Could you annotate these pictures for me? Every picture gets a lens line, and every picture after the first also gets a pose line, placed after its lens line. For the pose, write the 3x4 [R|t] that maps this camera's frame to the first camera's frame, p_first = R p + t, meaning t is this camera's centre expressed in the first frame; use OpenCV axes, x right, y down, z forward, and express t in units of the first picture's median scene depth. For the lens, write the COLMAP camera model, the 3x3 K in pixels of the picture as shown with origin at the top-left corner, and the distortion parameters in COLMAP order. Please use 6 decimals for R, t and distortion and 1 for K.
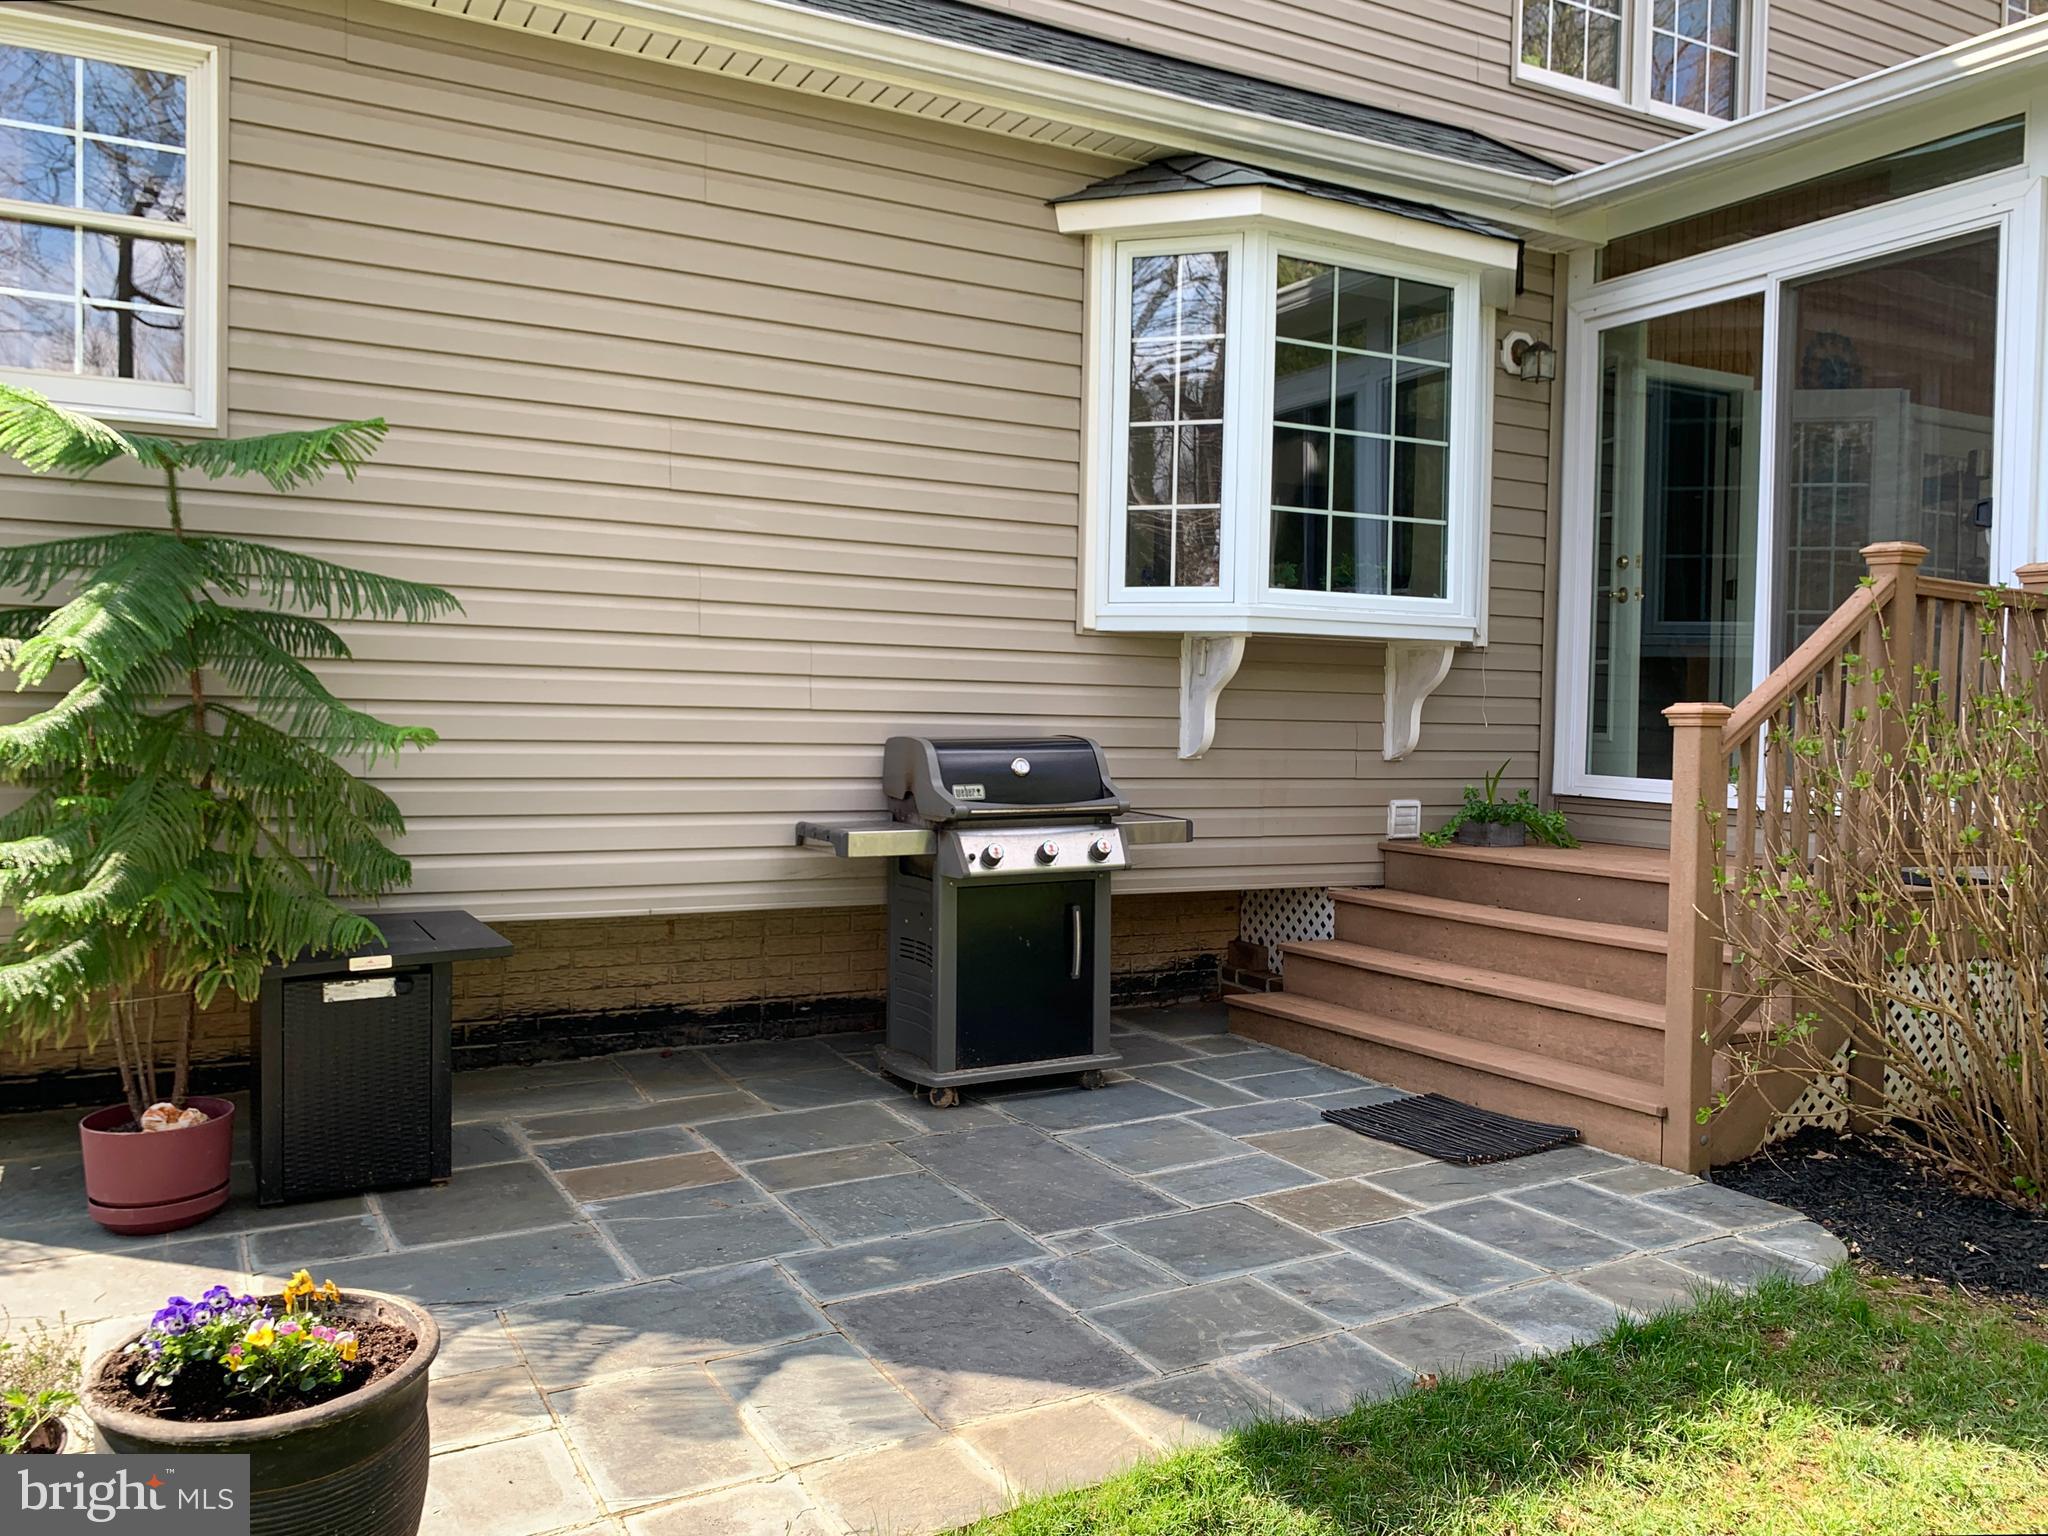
lens RADIAL K [[1586.2, 0, 1020.9], [0, 1586.2, 766.0], [0, 0, 1]] dist [0.038354, -0.002694]
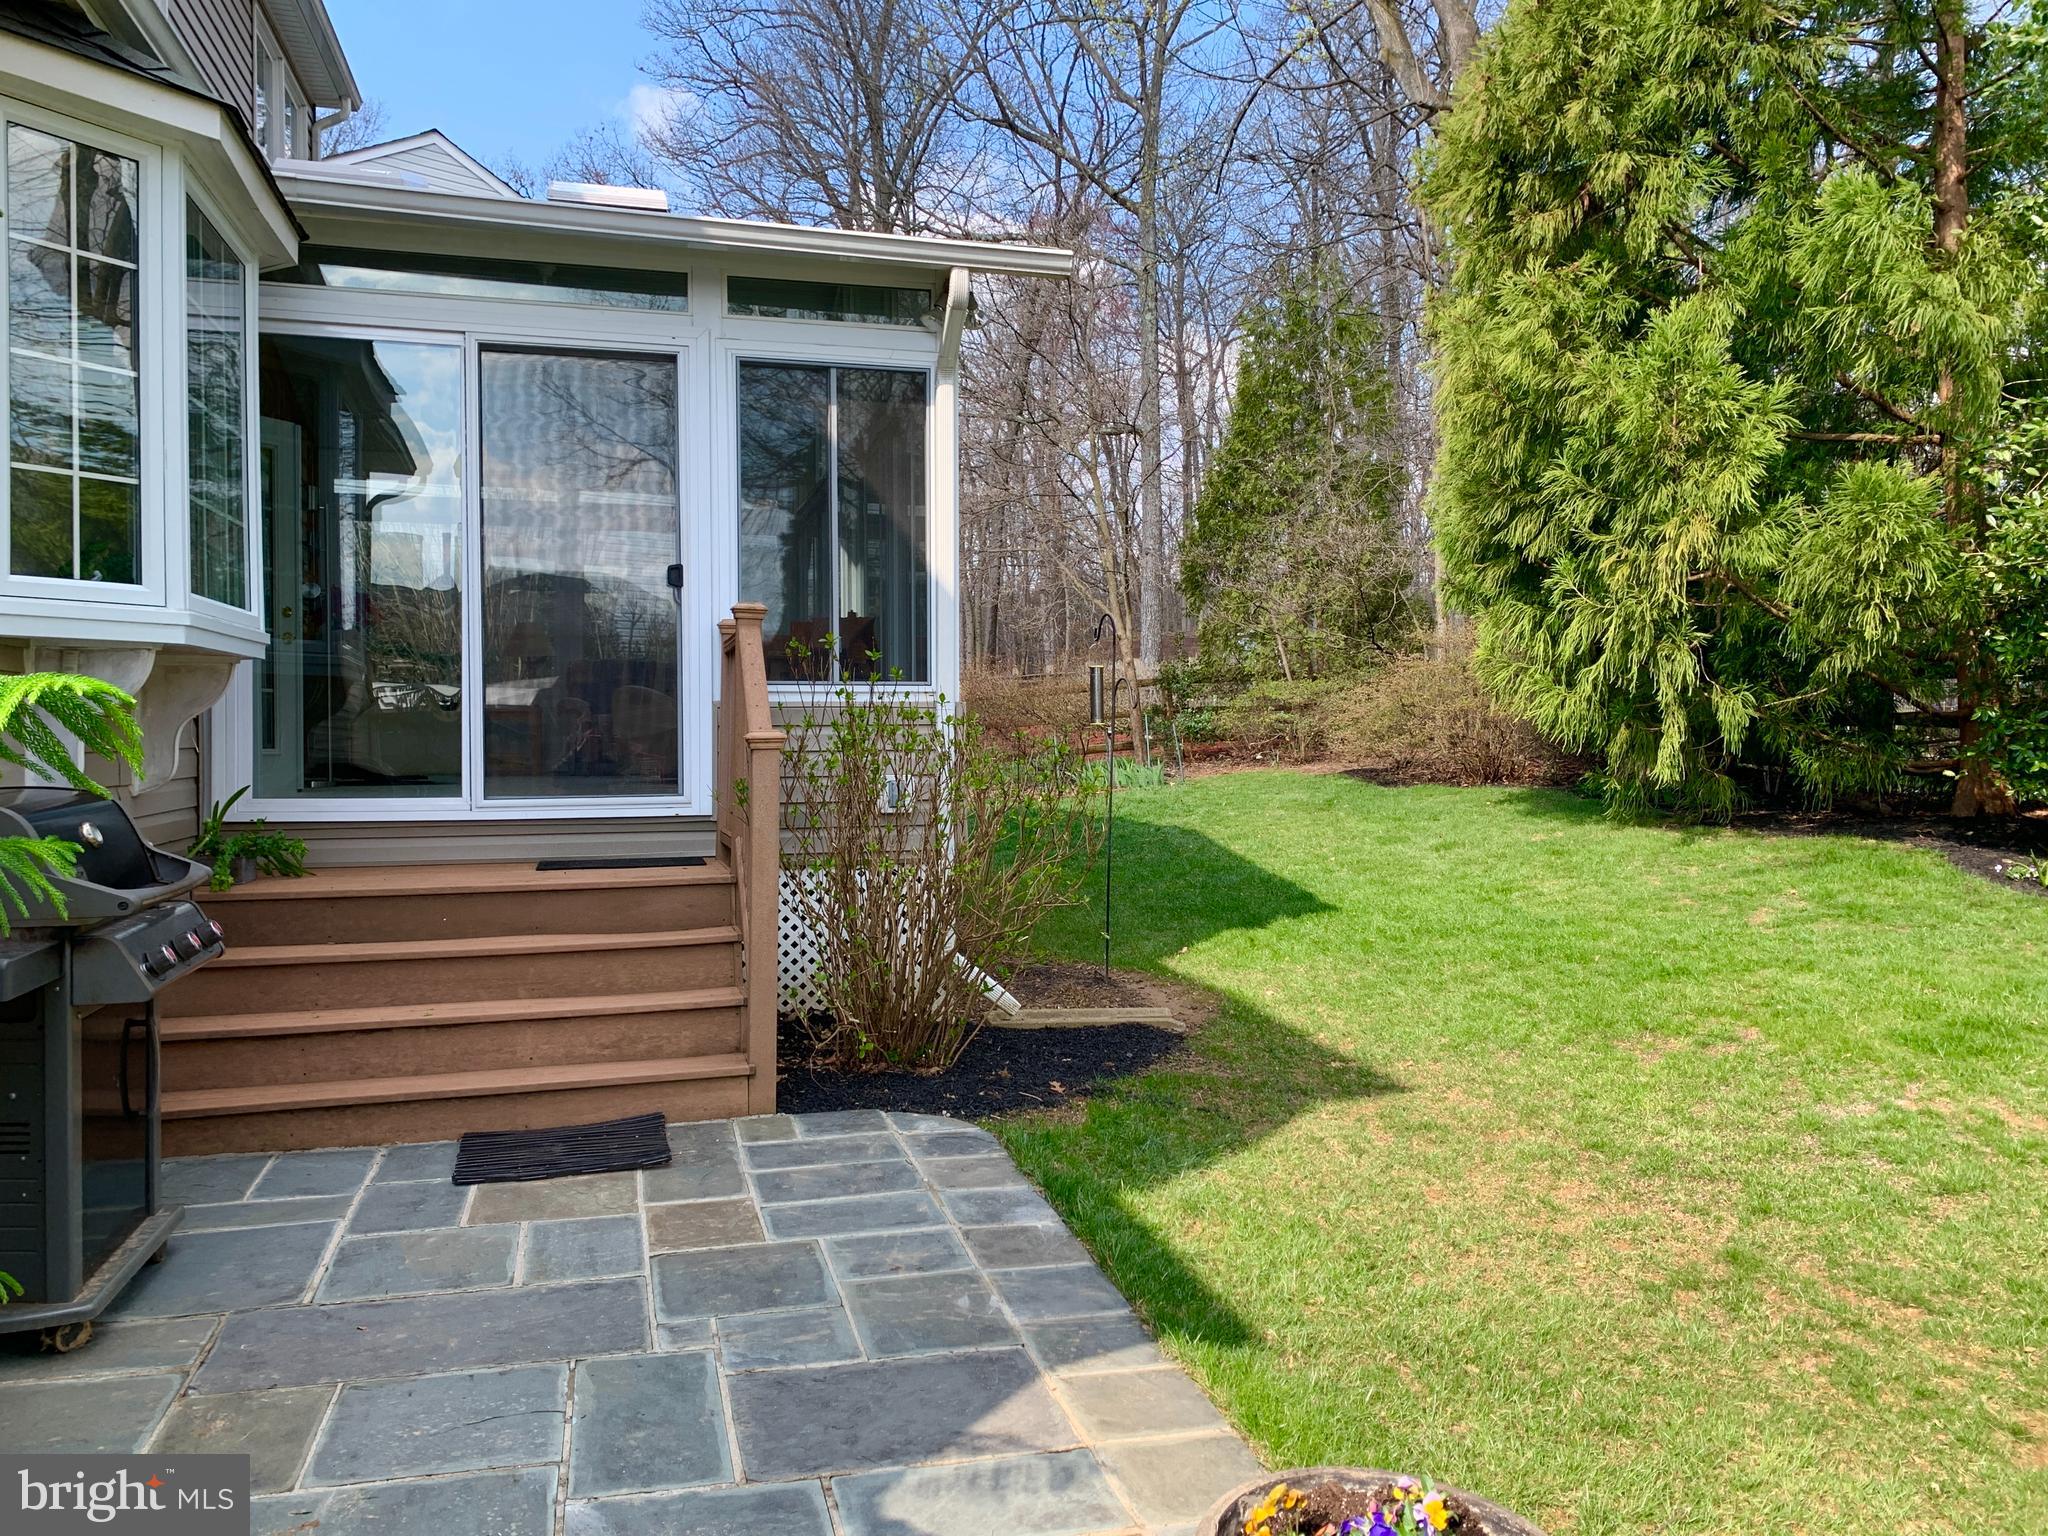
lens RADIAL K [[1586.2, 0, 1021.2], [0, 1586.2, 755.2], [0, 0, 1]] dist [0.038354, -0.002694]
pose [[0.253126, -0.041509, 0.966542, -0.801892], [0.041791, 0.998616, 0.031942, -0.055764], [-0.966530, 0.032307, 0.254510, 0.578781]]
